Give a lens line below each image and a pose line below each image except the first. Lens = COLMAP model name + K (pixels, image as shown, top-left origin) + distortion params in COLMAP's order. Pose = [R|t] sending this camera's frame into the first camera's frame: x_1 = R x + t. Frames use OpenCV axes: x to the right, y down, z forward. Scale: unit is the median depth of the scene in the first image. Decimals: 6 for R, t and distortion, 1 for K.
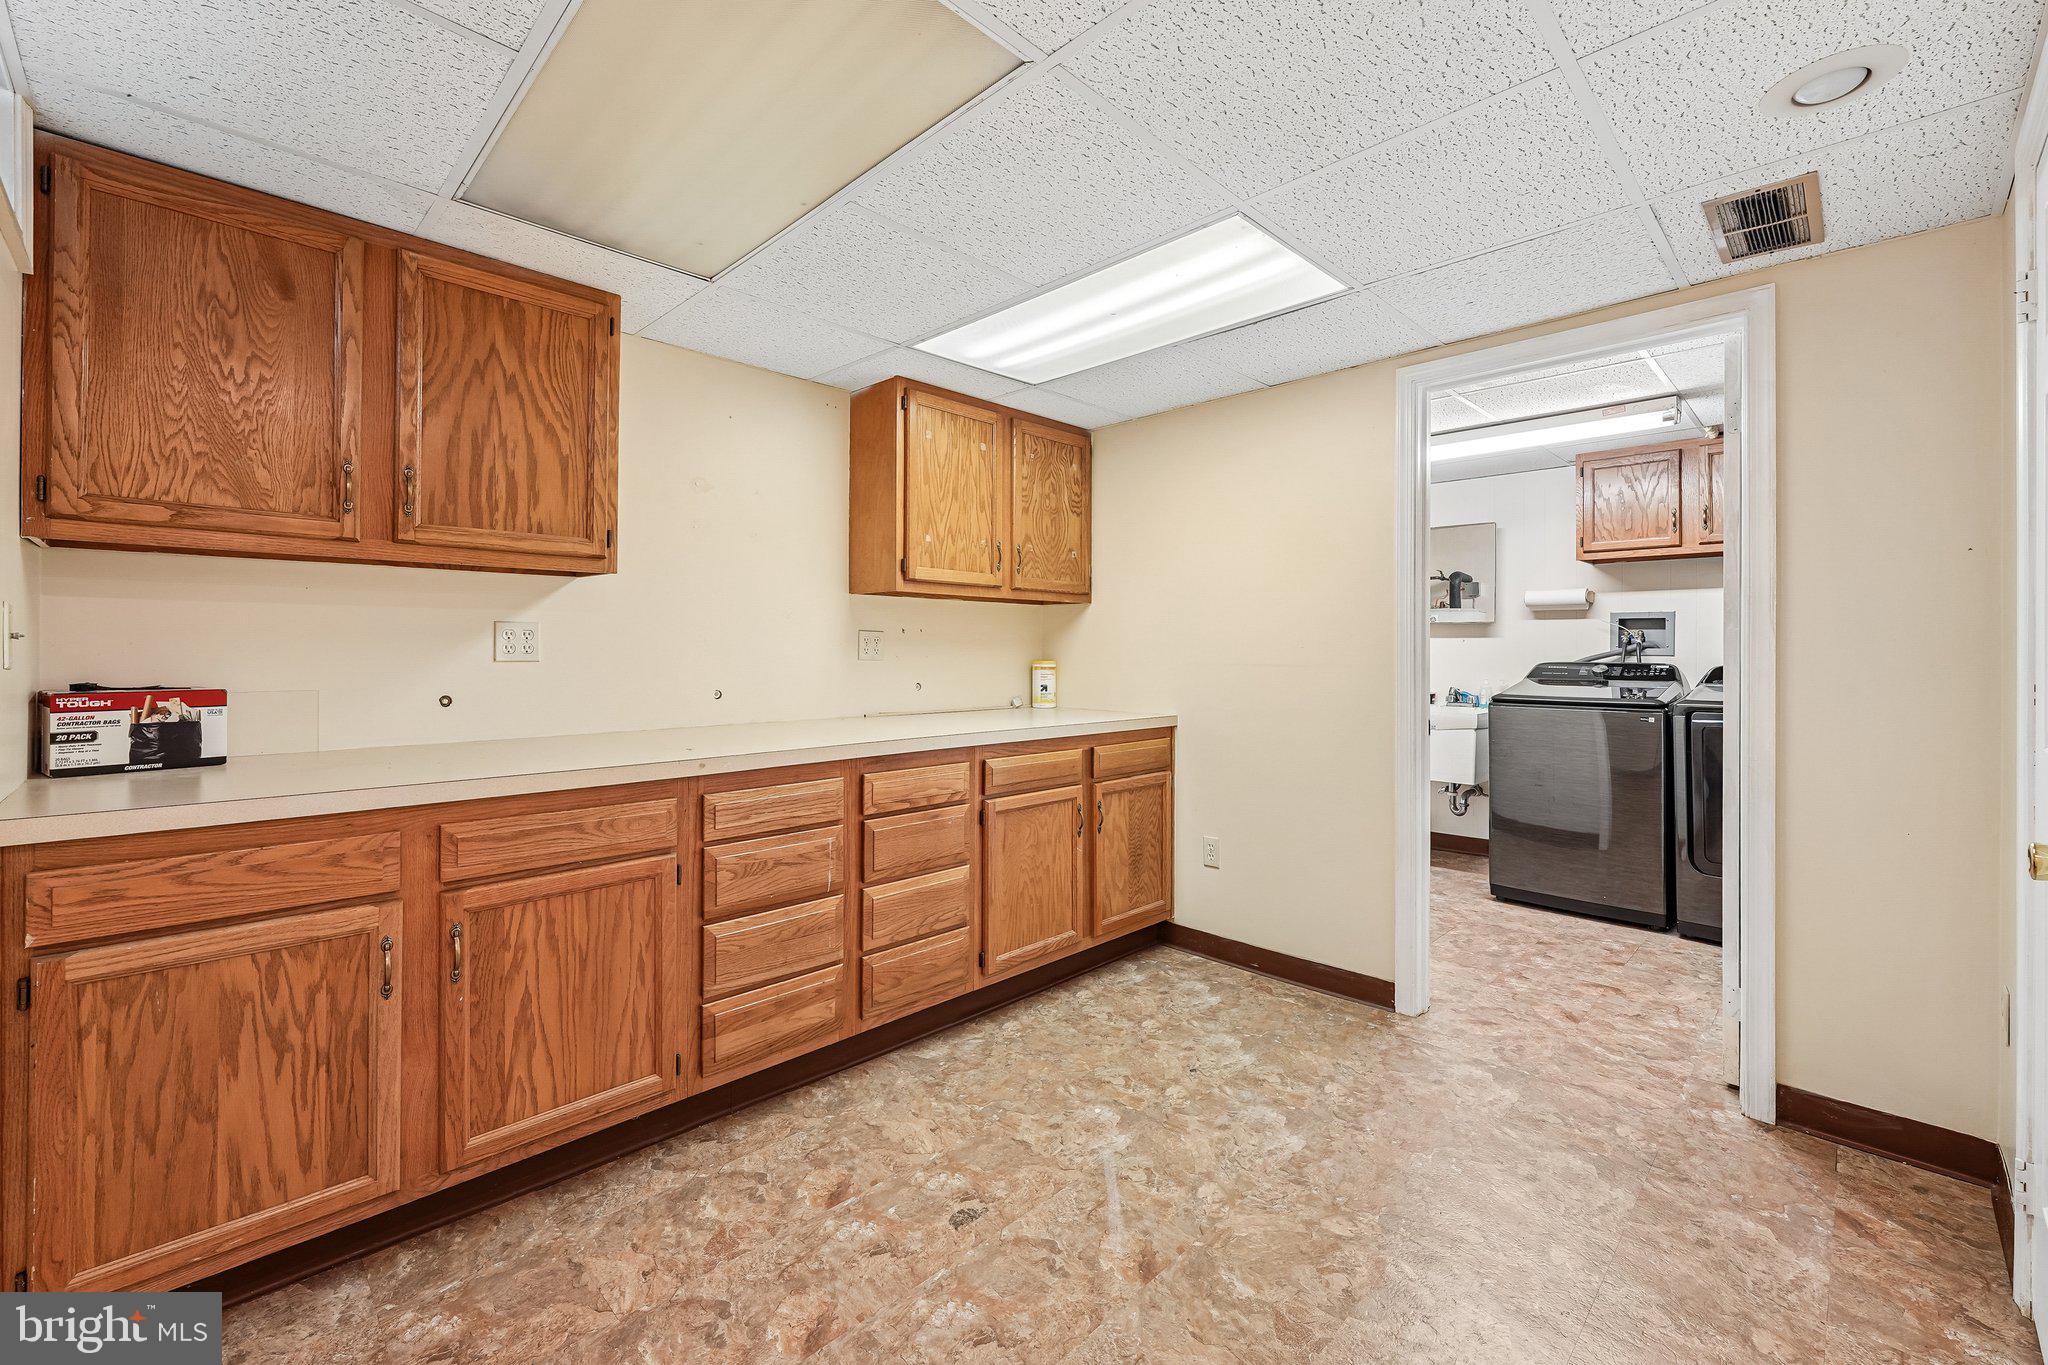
lens RADIAL K [[855.5, 0, 1025.8], [0, 855.5, 642.2], [0, 0, 1]] dist [0.001710, 0.000930]
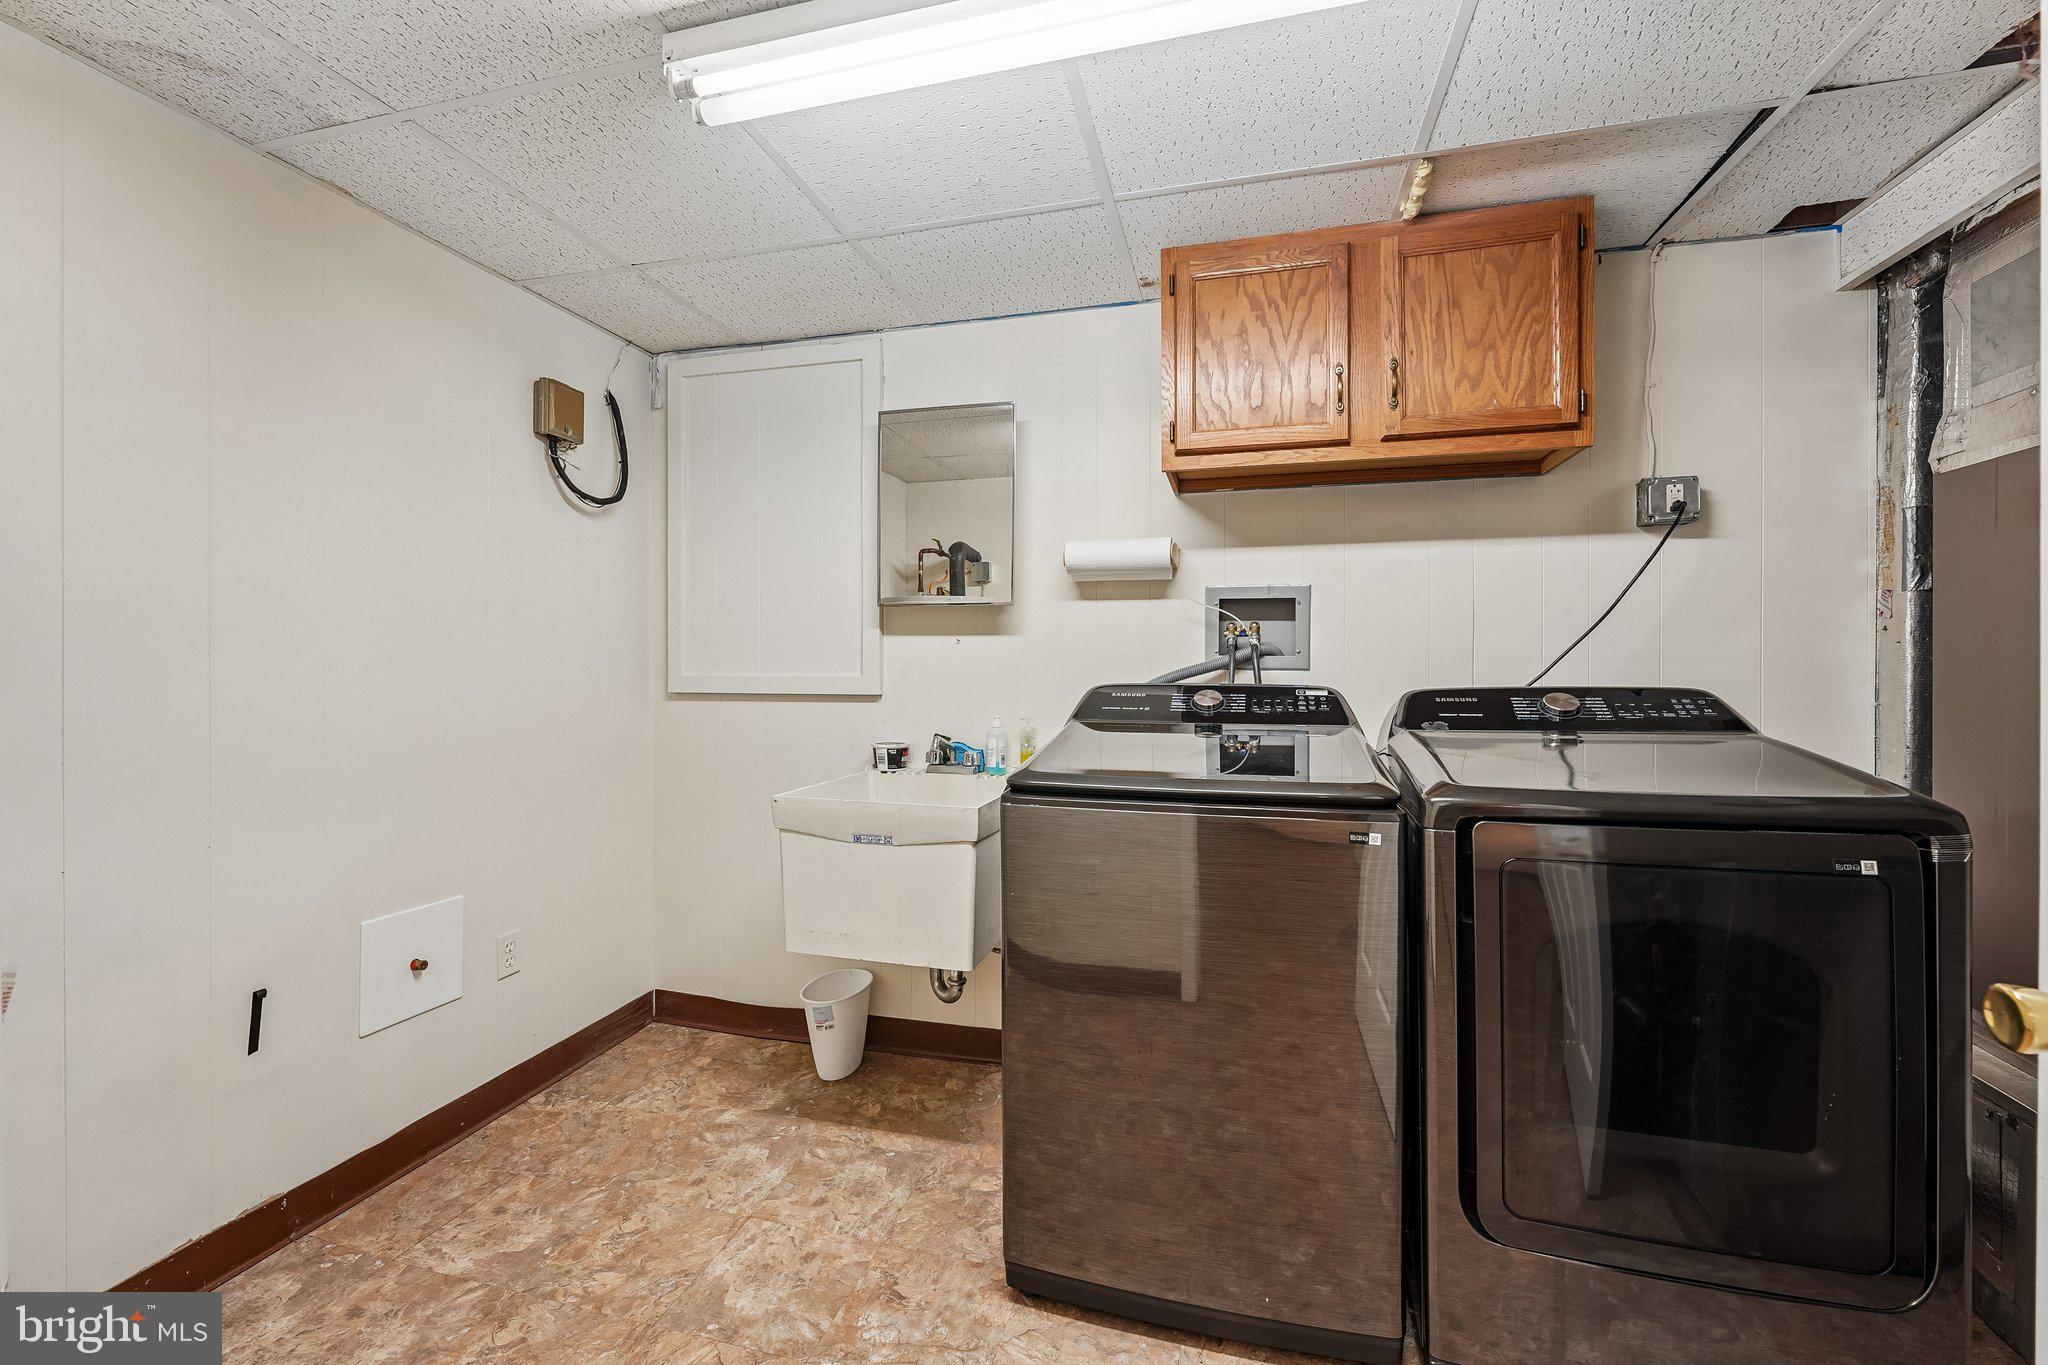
lens RADIAL K [[855.5, 0, 1023.3], [0, 855.5, 668.0], [0, 0, 1]] dist [0.001710, 0.000930]
pose [[0.867615, -0.008972, 0.497155, 0.328683], [0.001208, 0.999872, 0.015937, 0.006010], [-0.497235, -0.013227, 0.867515, 0.606768]]
